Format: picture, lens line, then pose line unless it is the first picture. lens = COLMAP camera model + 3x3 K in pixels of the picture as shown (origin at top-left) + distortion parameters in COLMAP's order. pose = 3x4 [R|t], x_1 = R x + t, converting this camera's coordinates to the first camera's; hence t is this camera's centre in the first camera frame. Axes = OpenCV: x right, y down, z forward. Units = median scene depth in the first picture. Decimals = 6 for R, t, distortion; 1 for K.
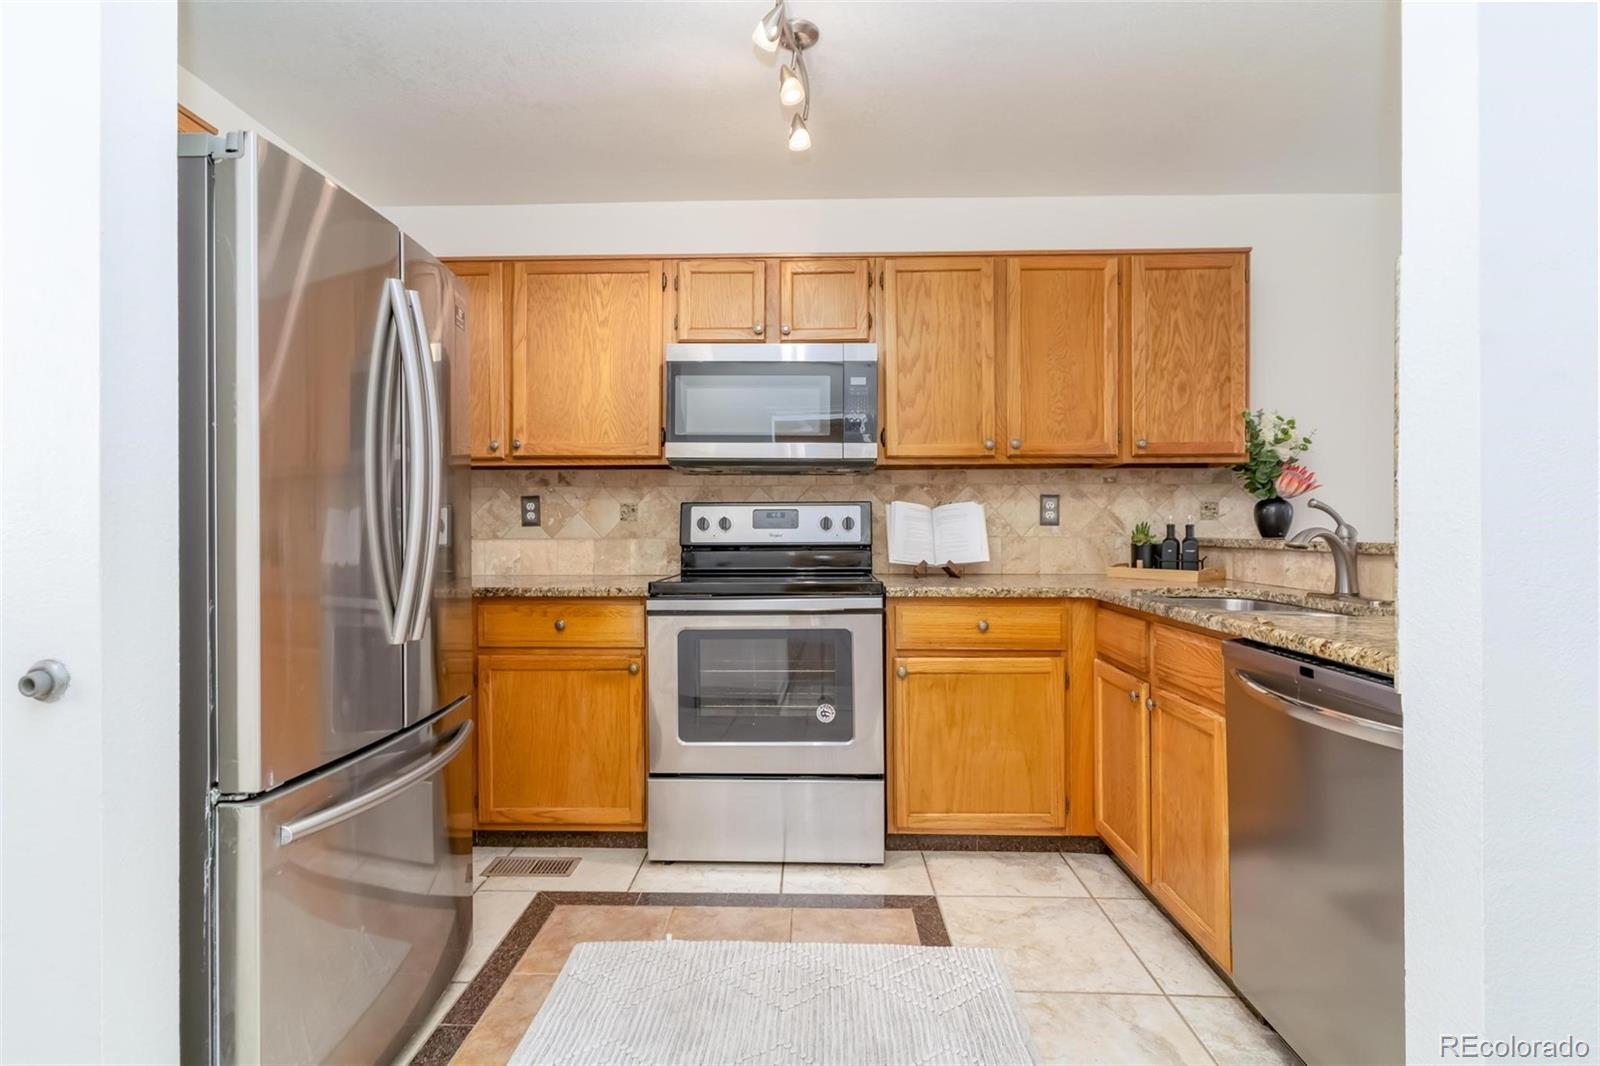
lens RADIAL K [[761.5, 0, 792.0], [0, 761.5, 528.9], [0, 0, 1]] dist [0.000395, 0.000117]
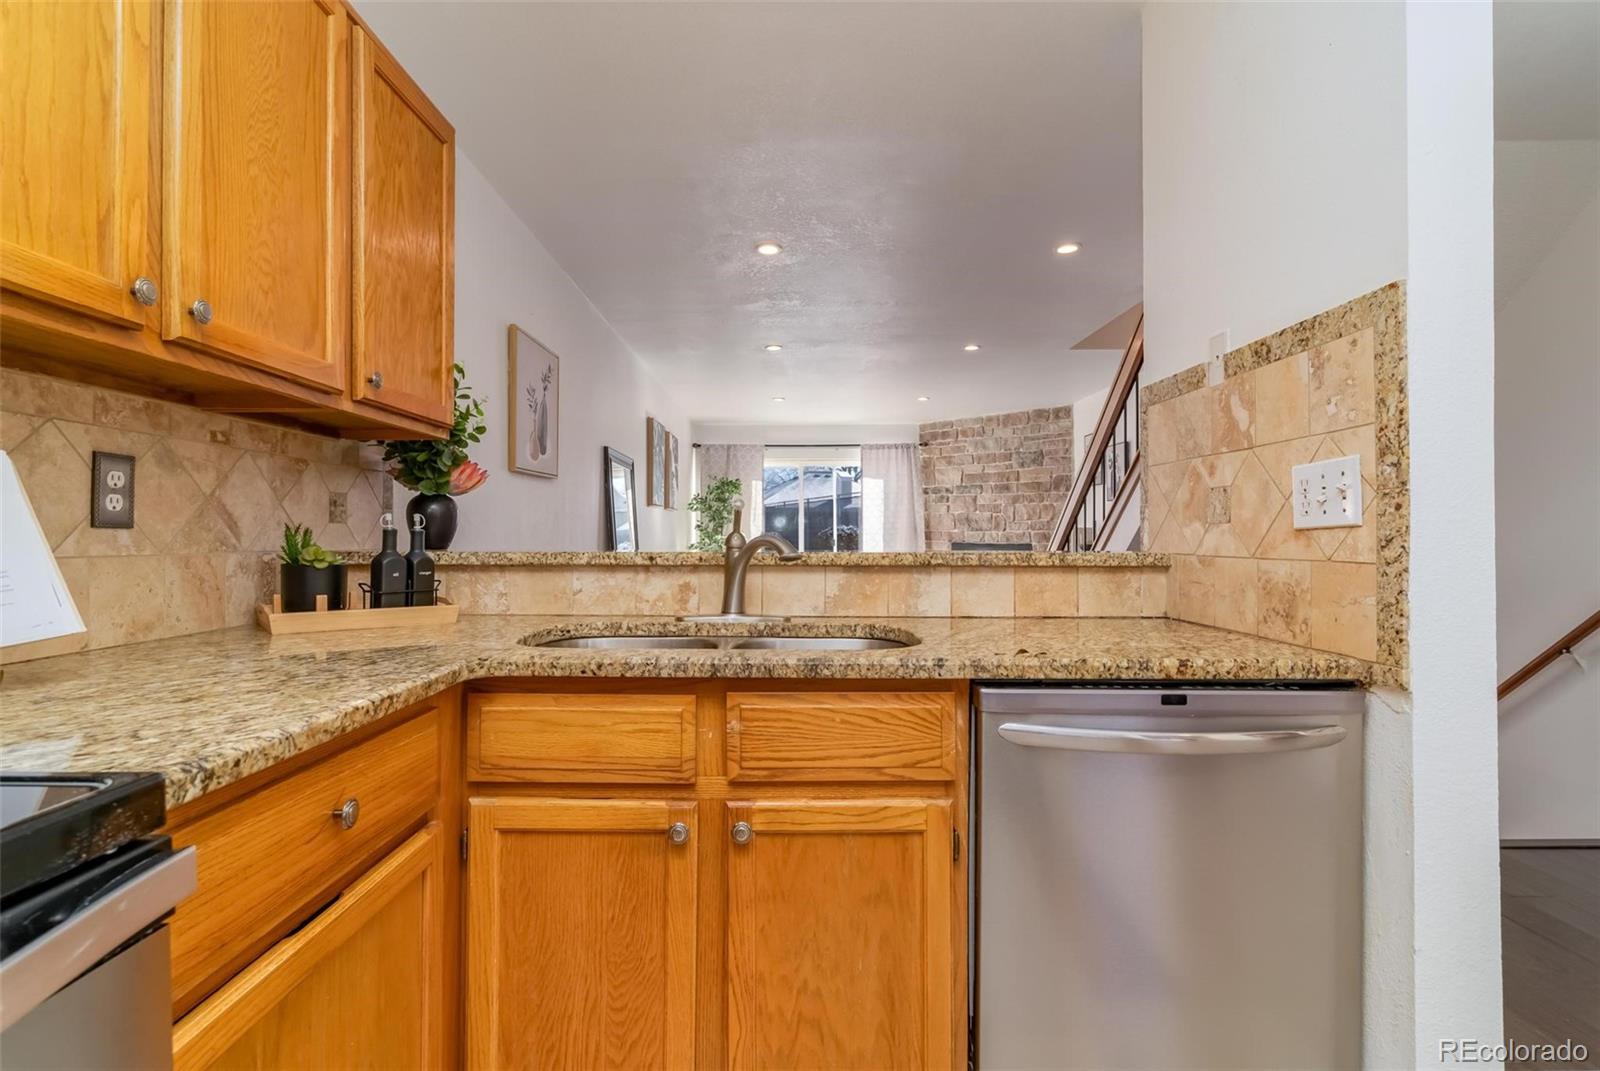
lens RADIAL K [[761.5, 0, 792.0], [0, 761.5, 531.4], [0, 0, 1]] dist [0.000395, 0.000117]
pose [[-0.024055, 0.009840, 0.999662, -0.089903], [0.001049, 0.999951, -0.009818, 0.001760], [-0.999710, 0.000813, -0.024064, 0.704291]]
